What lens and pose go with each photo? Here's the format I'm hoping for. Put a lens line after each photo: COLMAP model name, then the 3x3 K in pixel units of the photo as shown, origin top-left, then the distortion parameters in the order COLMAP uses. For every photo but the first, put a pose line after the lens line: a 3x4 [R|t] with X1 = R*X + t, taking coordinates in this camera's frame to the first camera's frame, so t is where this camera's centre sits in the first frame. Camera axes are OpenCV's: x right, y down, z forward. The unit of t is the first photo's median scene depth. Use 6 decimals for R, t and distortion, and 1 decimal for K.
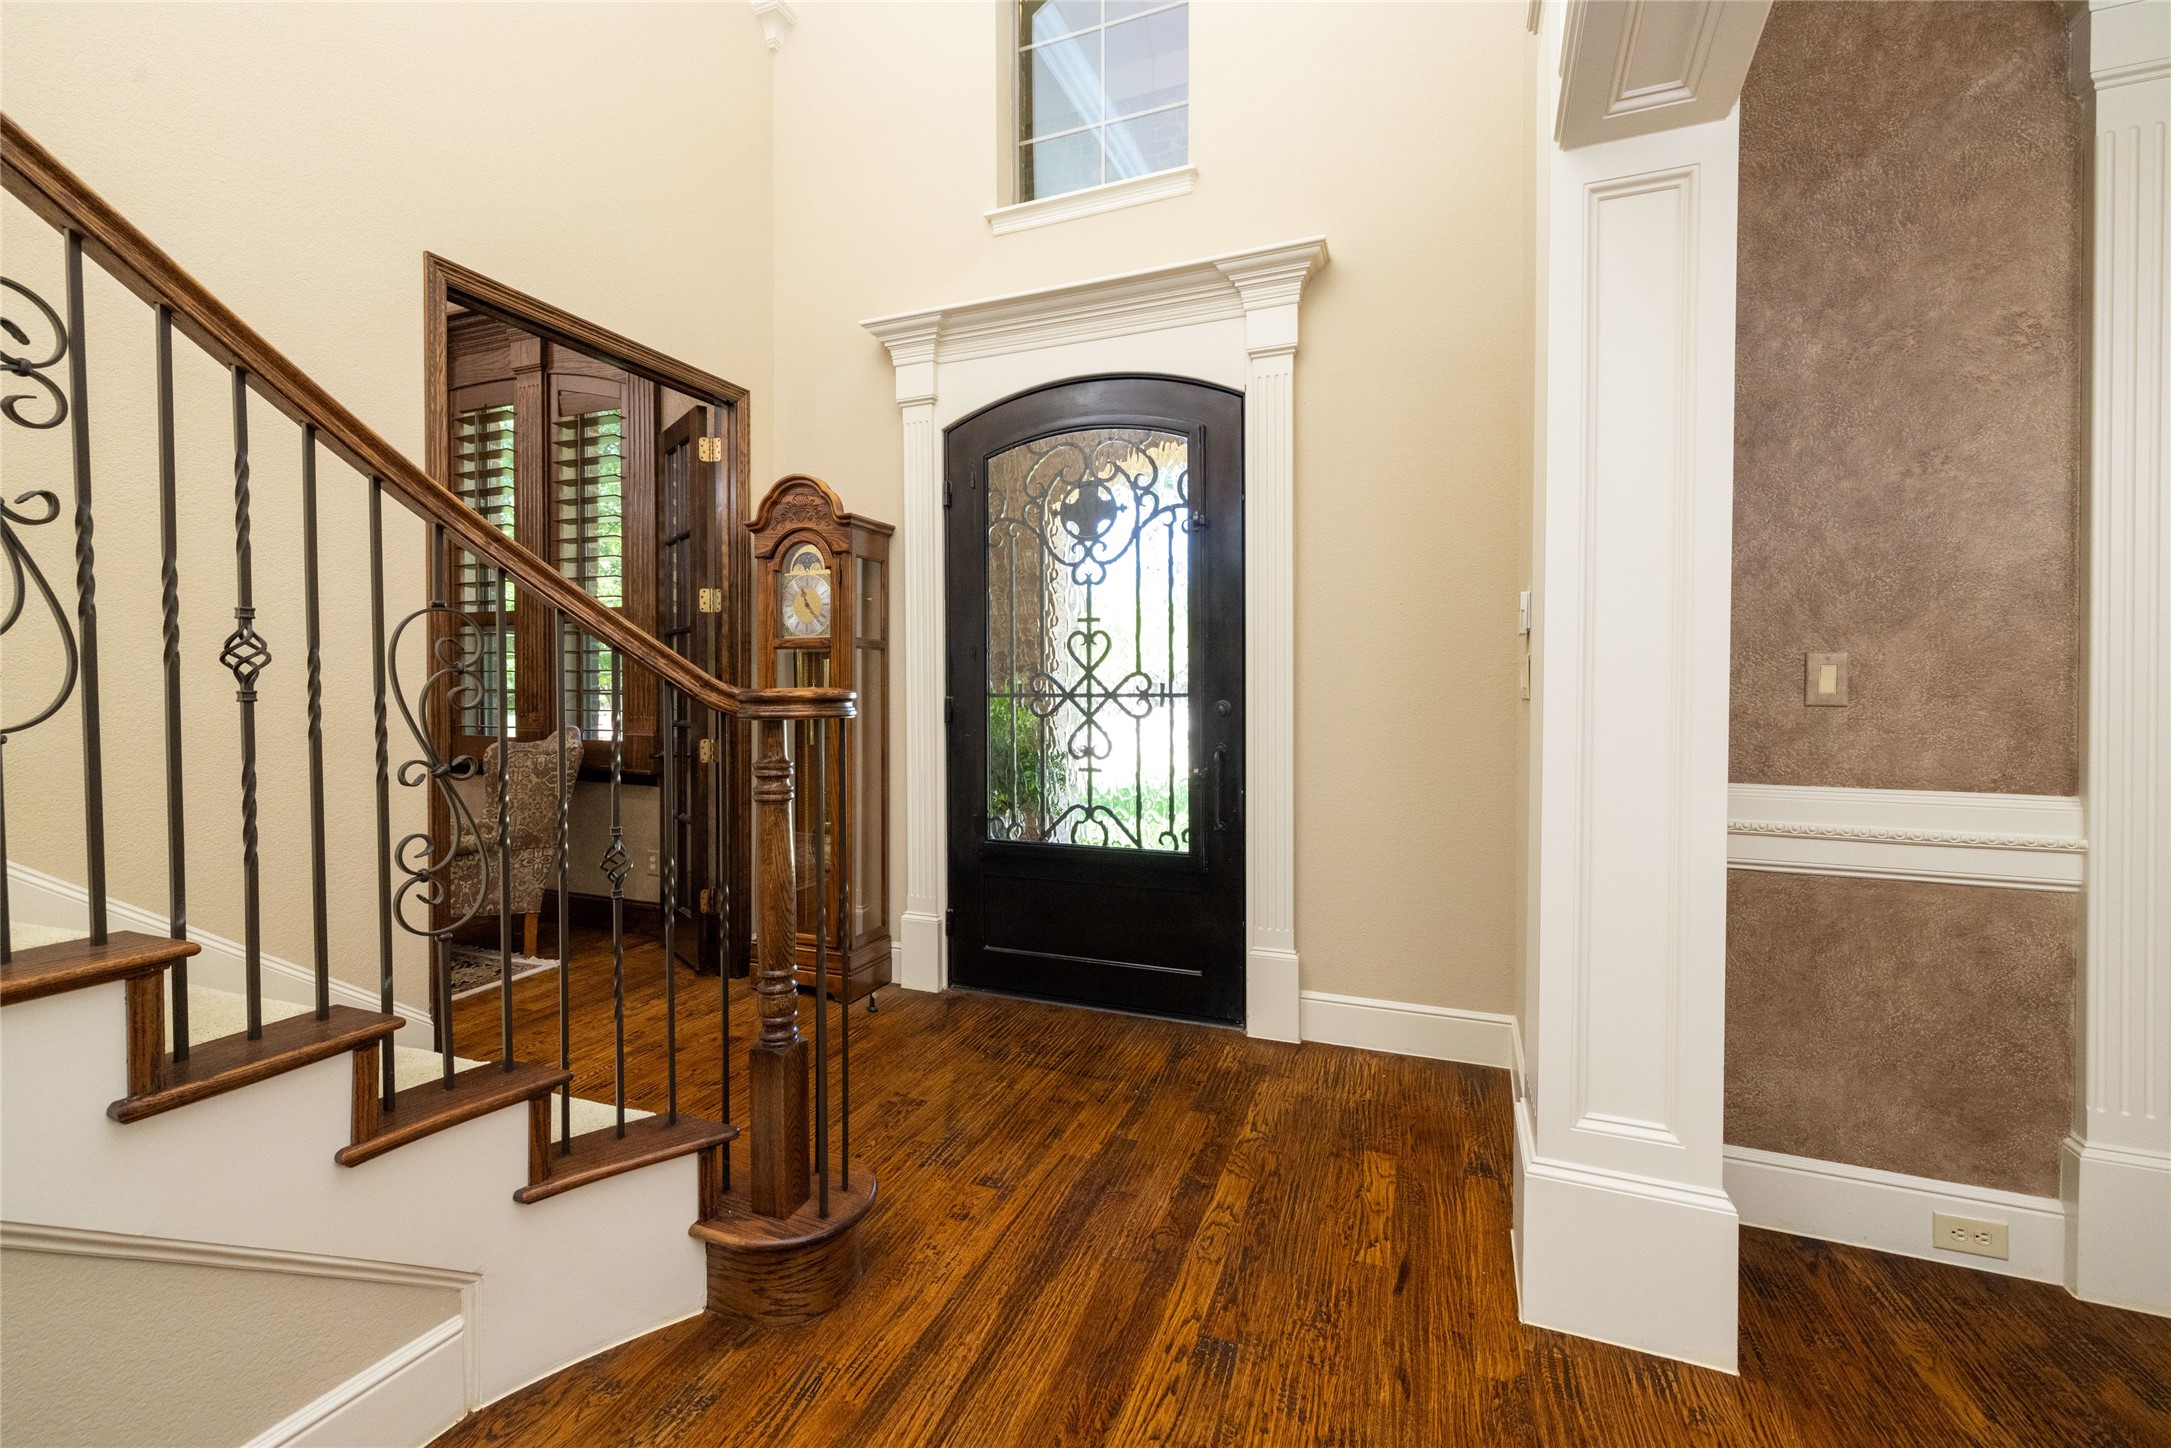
lens RADIAL K [[916.2, 0, 1065.8], [0, 916.2, 691.5], [0, 0, 1]] dist [0.003256, 0.000103]
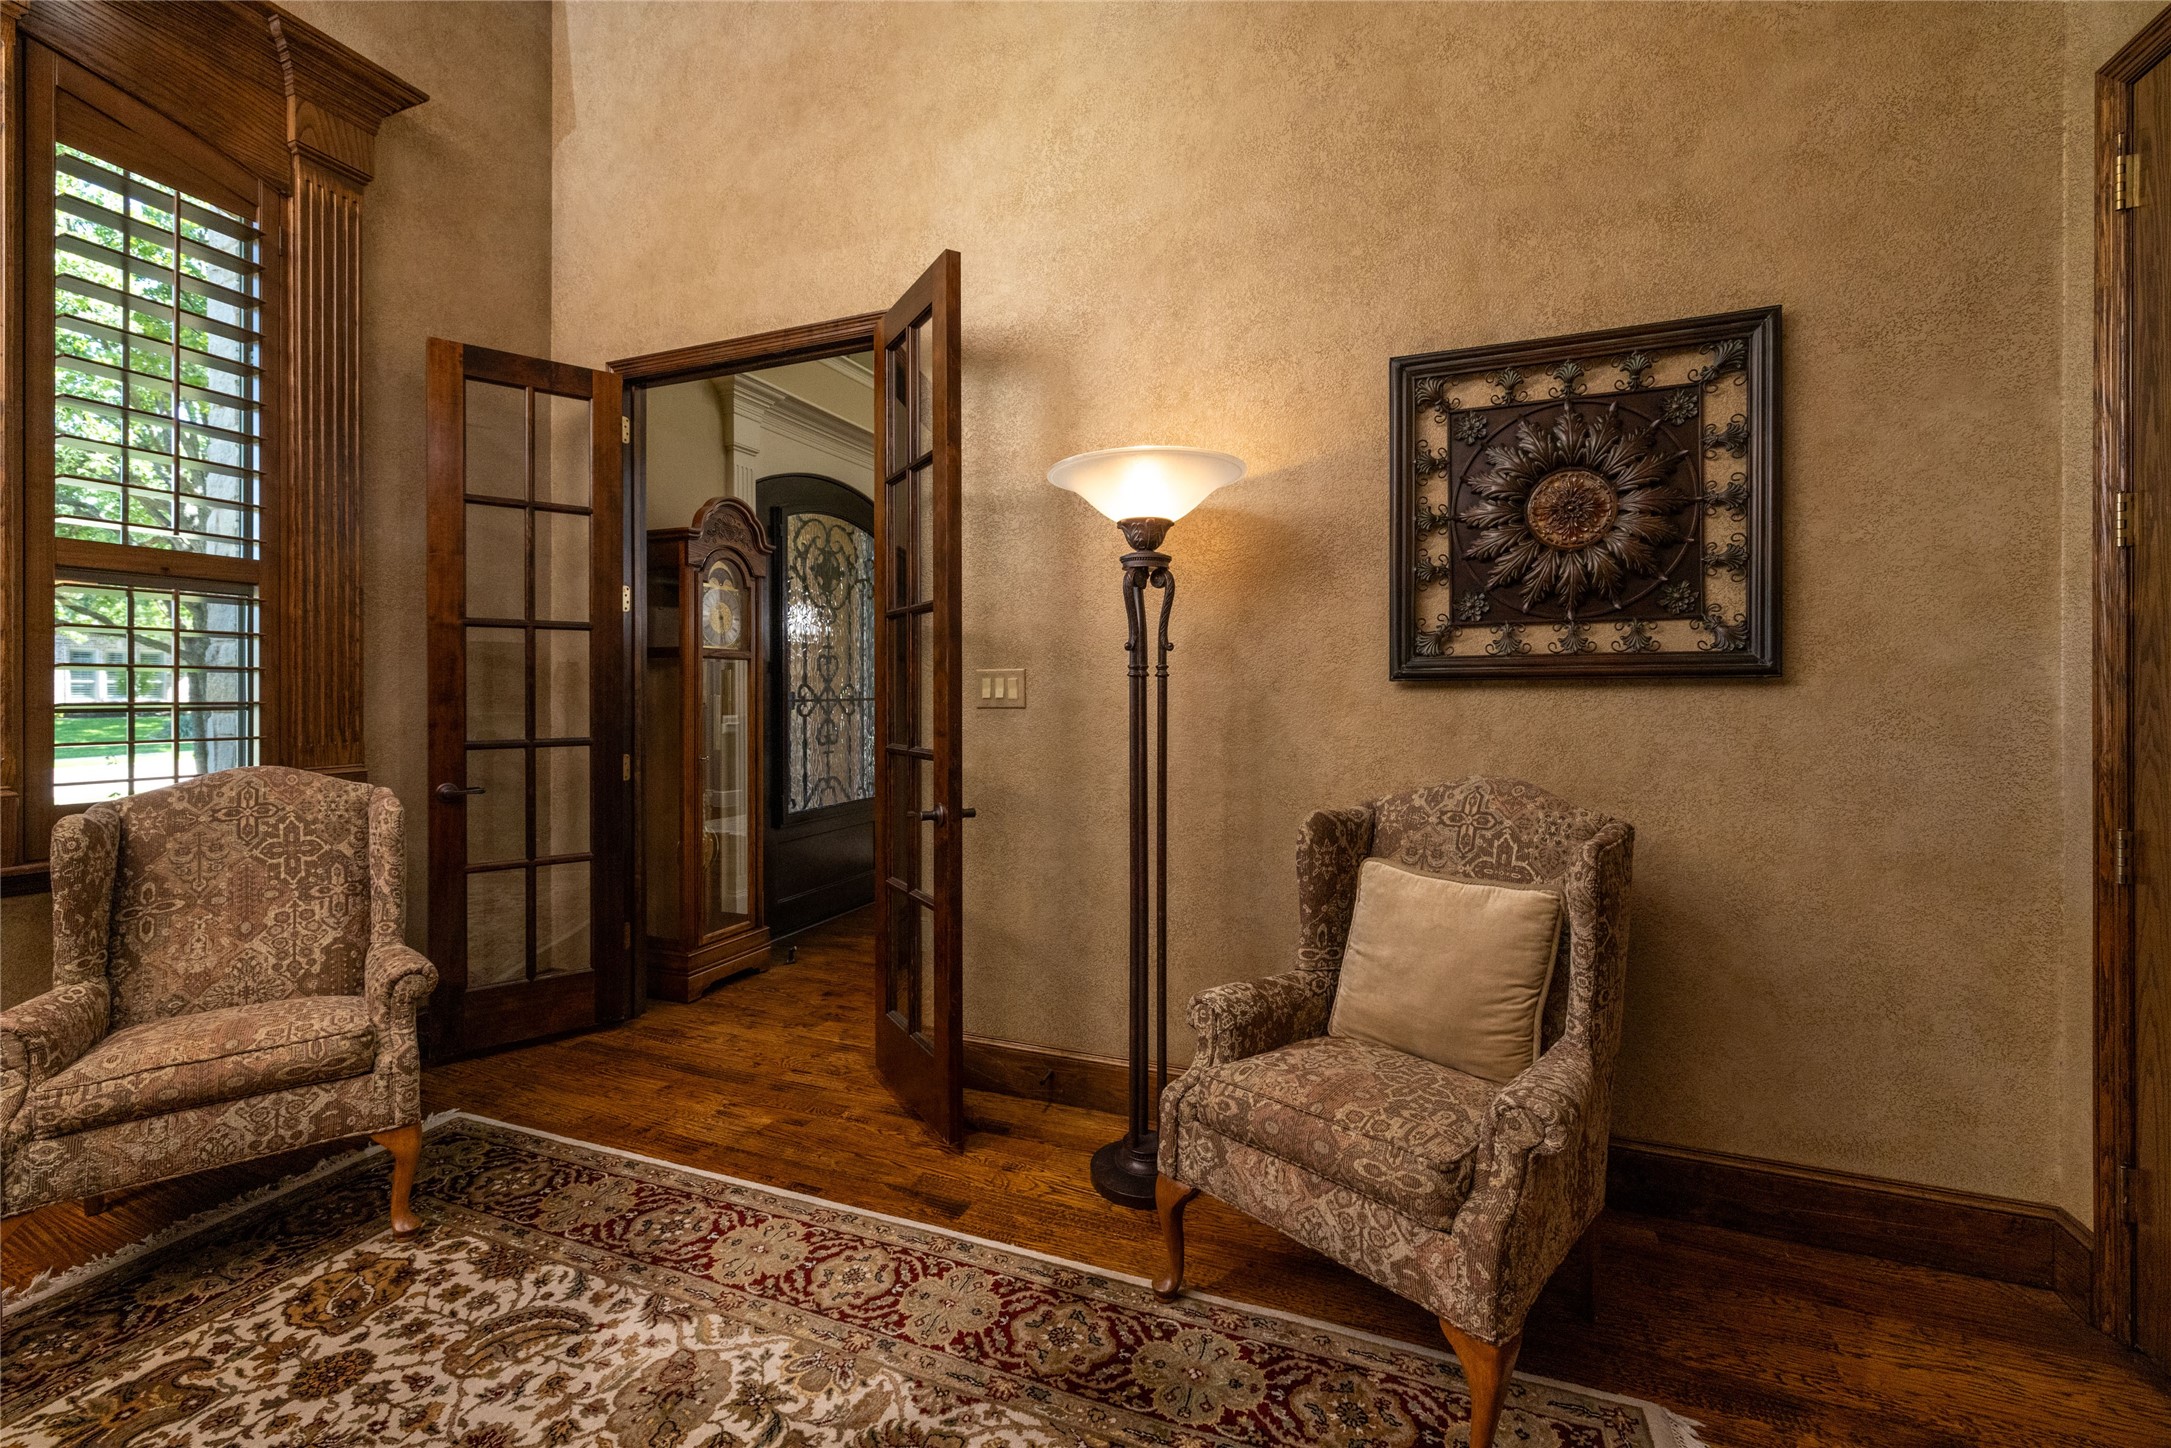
lens RADIAL K [[916.2, 0, 1060.2], [0, 916.2, 707.2], [0, 0, 1]] dist [0.003256, 0.000103]
pose [[-0.010928, -0.016125, 0.999810, -1.971509], [0.004935, 0.999857, 0.016180, -0.009735], [-0.999928, 0.005111, -0.010847, 0.910845]]
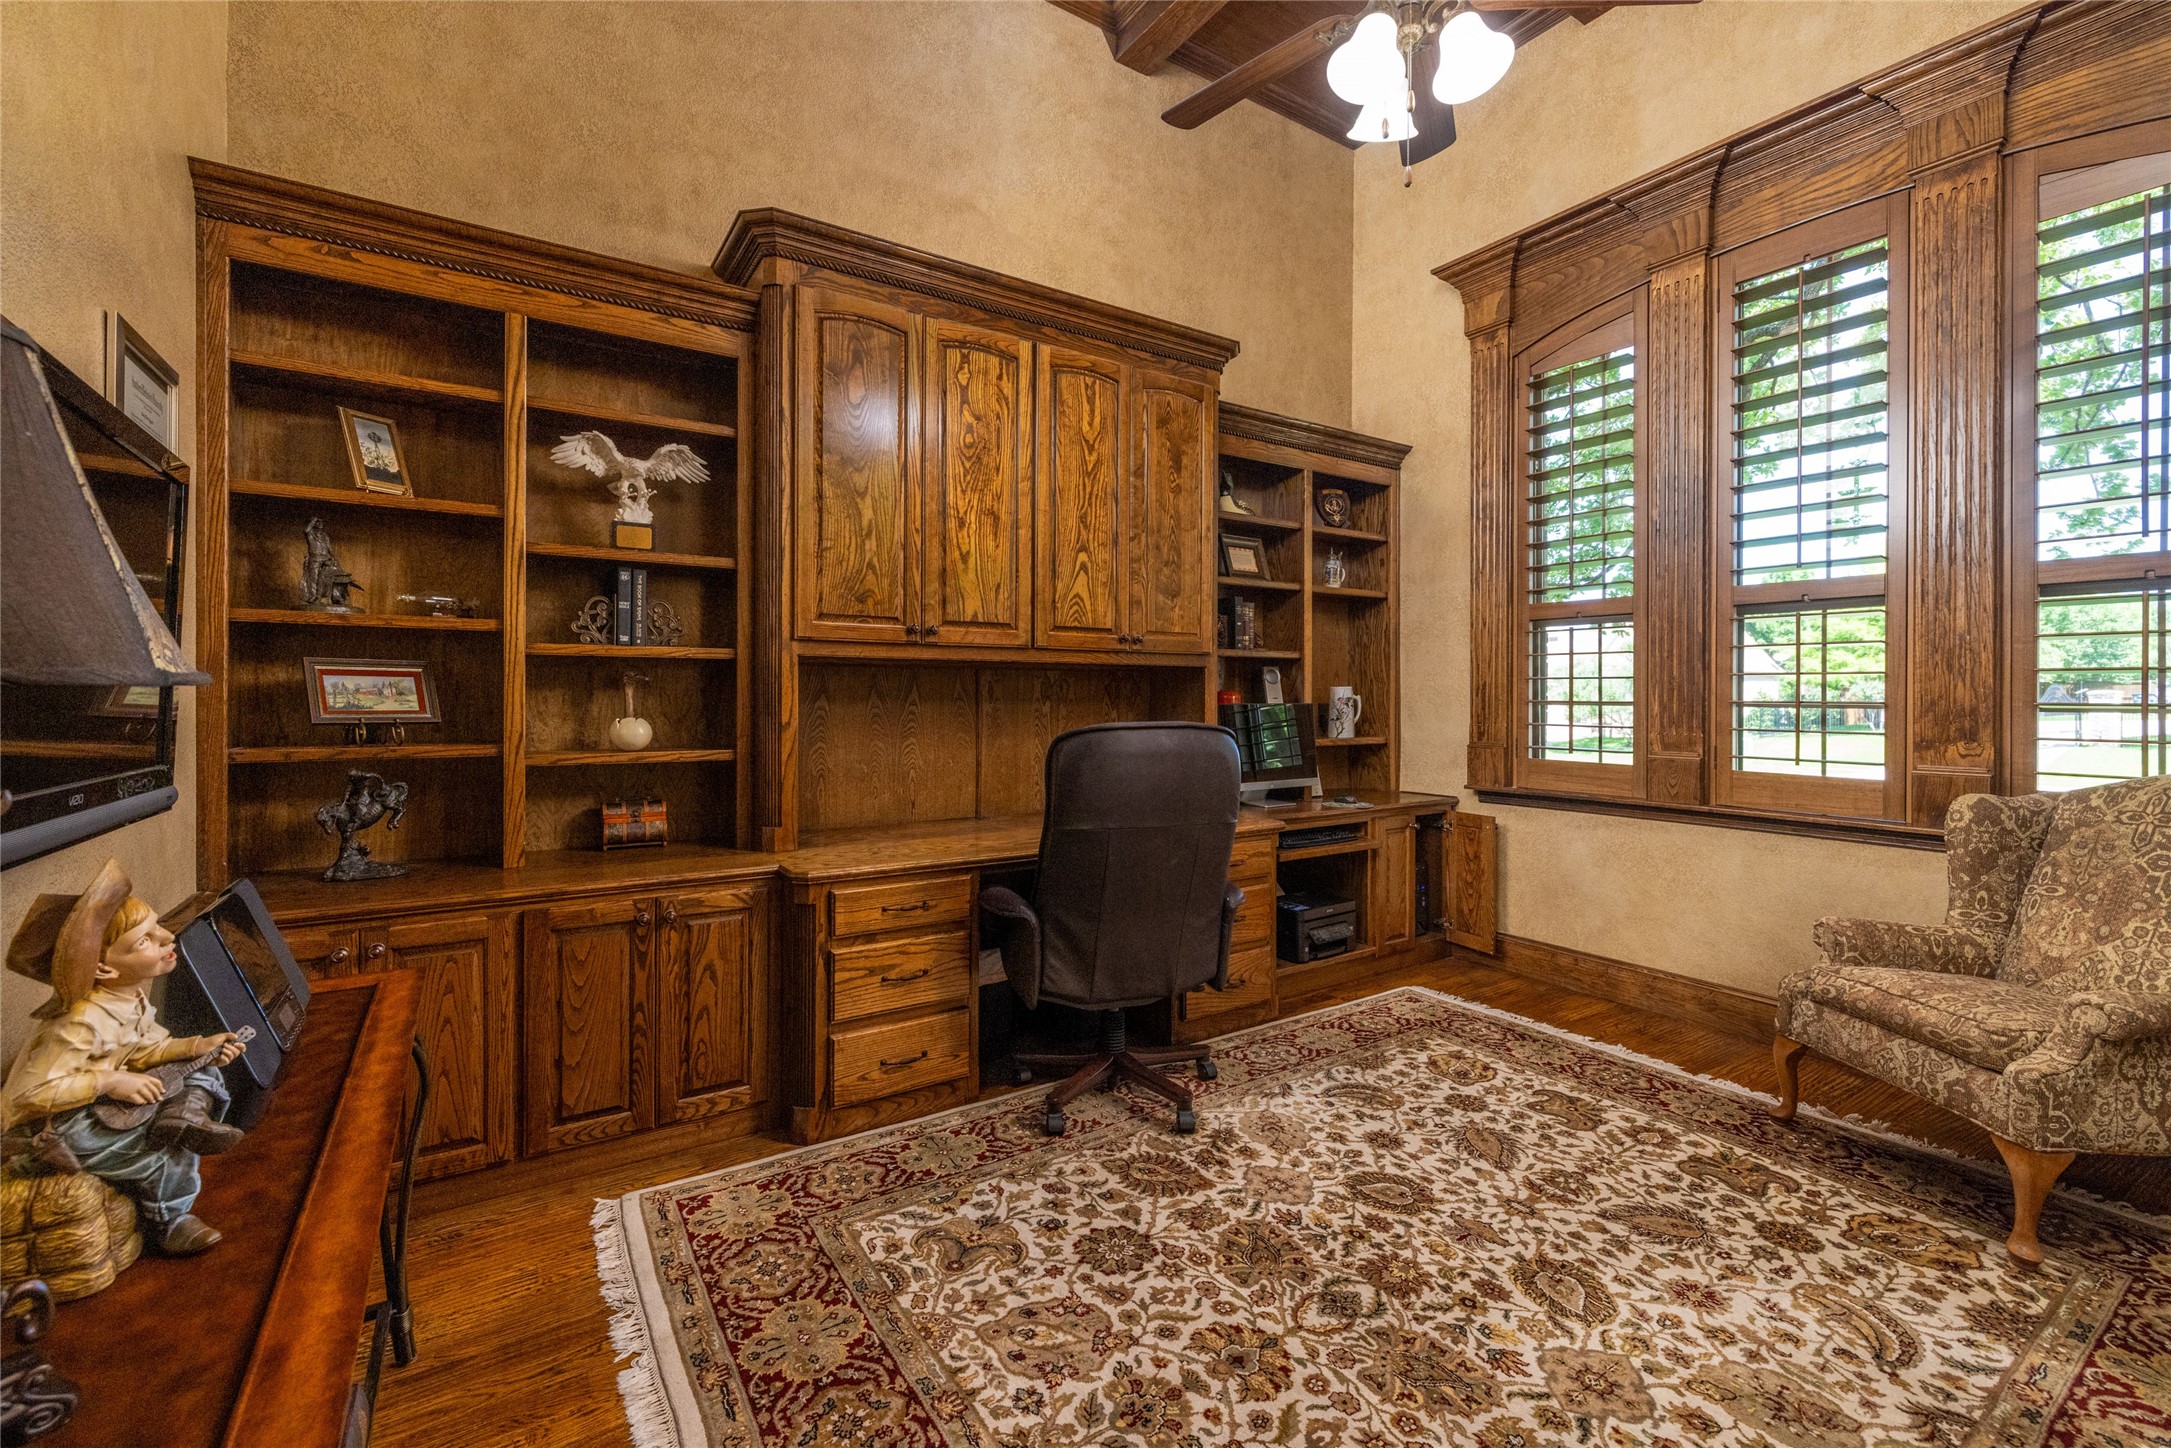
lens RADIAL K [[916.2, 0, 1065.9], [0, 916.2, 693.4], [0, 0, 1]] dist [0.003256, 0.000103]
pose [[0.817853, -0.000123, -0.575427, -1.362652], [-0.006959, 0.999925, -0.010104, 0.001965], [0.575385, 0.012268, 0.817791, 0.367917]]
